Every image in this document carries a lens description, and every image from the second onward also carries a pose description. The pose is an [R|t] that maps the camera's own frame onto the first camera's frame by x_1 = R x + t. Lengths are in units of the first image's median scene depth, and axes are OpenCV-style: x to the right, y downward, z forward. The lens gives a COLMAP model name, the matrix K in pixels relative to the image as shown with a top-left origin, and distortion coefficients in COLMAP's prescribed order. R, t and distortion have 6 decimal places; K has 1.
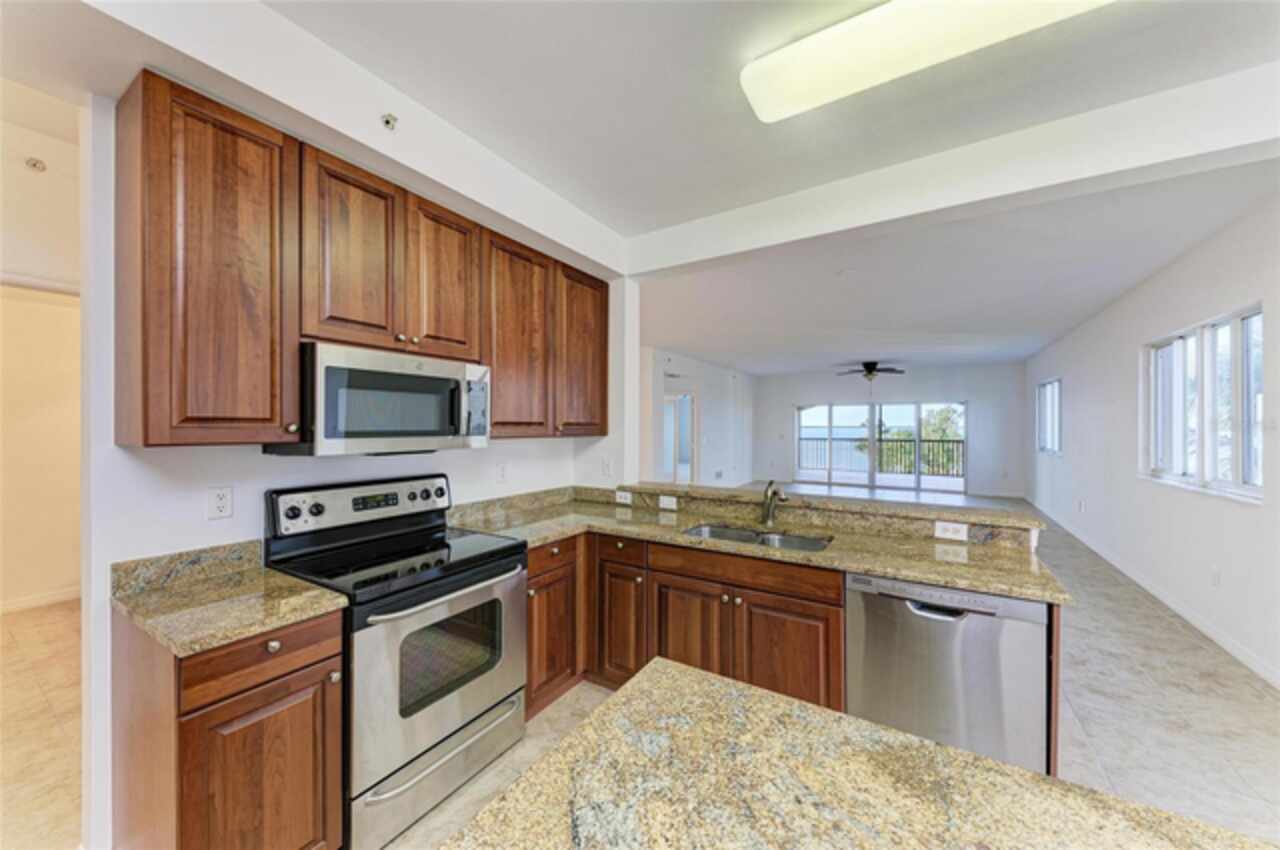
lens RADIAL K [[456.0, 0, 638.2], [0, 456.0, 427.8], [0, 0, 1]] dist [0.008288, -0.001164]
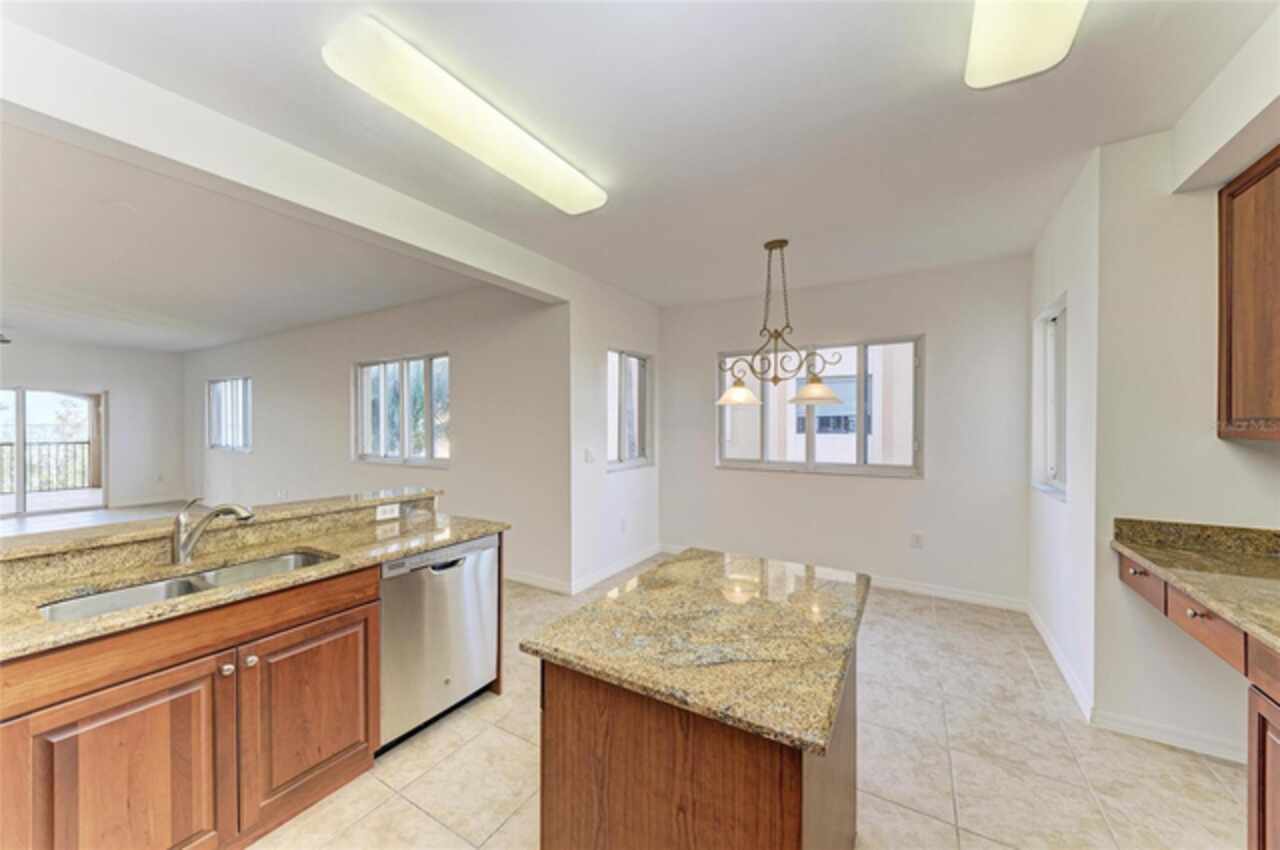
lens RADIAL K [[456.0, 0, 646.4], [0, 456.0, 427.7], [0, 0, 1]] dist [0.008288, -0.001164]
pose [[-0.023215, -0.008125, 0.999697, -0.471753], [0.002282, 0.999964, 0.008180, 0.001055], [-0.999728, 0.002471, -0.023196, 0.340819]]
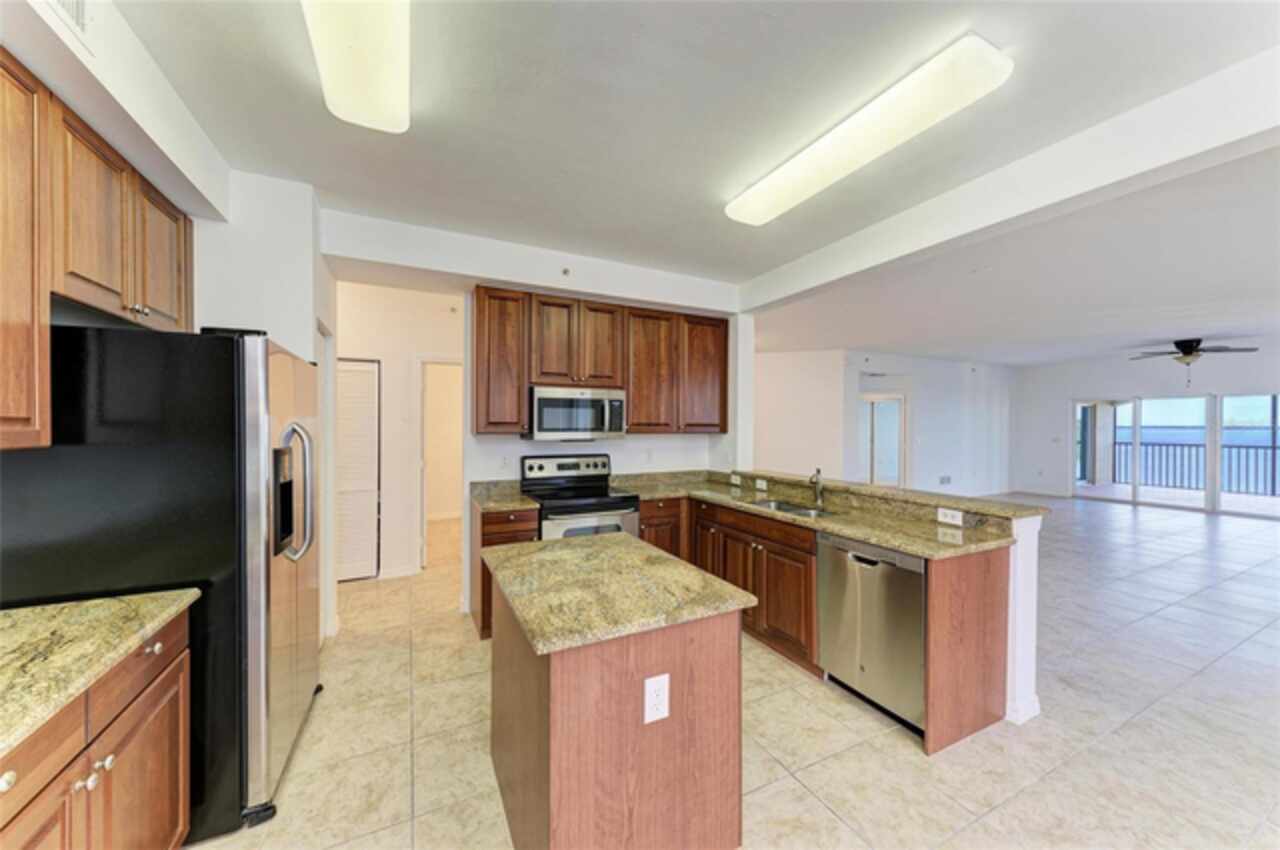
lens RADIAL K [[456.0, 0, 638.5], [0, 456.0, 428.3], [0, 0, 1]] dist [0.008288, -0.001164]
pose [[0.850603, 0.004938, -0.525785, 0.581396], [-0.003612, 0.999987, 0.003548, -0.001391], [0.525796, -0.001119, 0.850610, -0.386083]]
